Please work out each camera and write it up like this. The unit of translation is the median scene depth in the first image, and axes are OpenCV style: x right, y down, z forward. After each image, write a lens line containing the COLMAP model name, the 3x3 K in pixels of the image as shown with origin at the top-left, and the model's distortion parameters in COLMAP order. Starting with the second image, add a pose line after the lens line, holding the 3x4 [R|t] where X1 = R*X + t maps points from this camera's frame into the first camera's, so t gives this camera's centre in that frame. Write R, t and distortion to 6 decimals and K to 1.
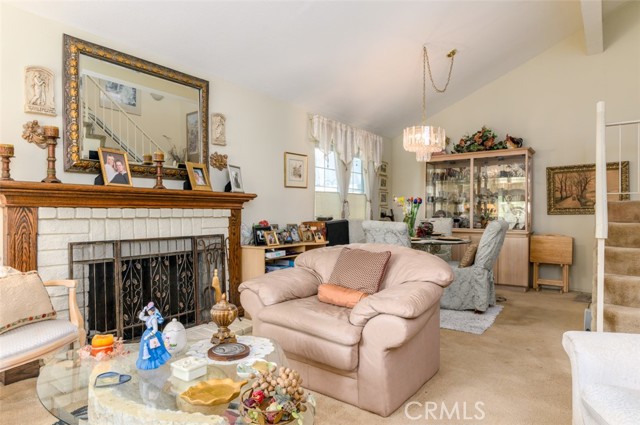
lens RADIAL K [[381.0, 0, 319.9], [0, 381.0, 213.9], [0, 0, 1]] dist [-0.000163, 0.000252]
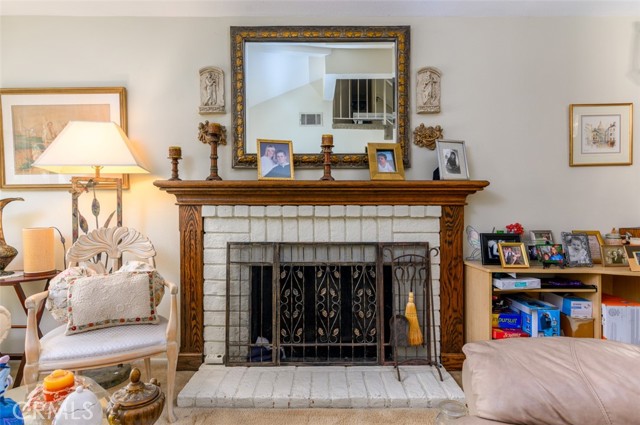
lens RADIAL K [[362.9, 0, 320.2], [0, 362.9, 211.9], [0, 0, 1]] dist [0.008726, 0.001046]
pose [[0.597152, 0.007393, -0.802094, 0.179637], [-0.002892, 0.999971, 0.007064, -0.006346], [0.802123, -0.001899, 0.597156, 0.532805]]
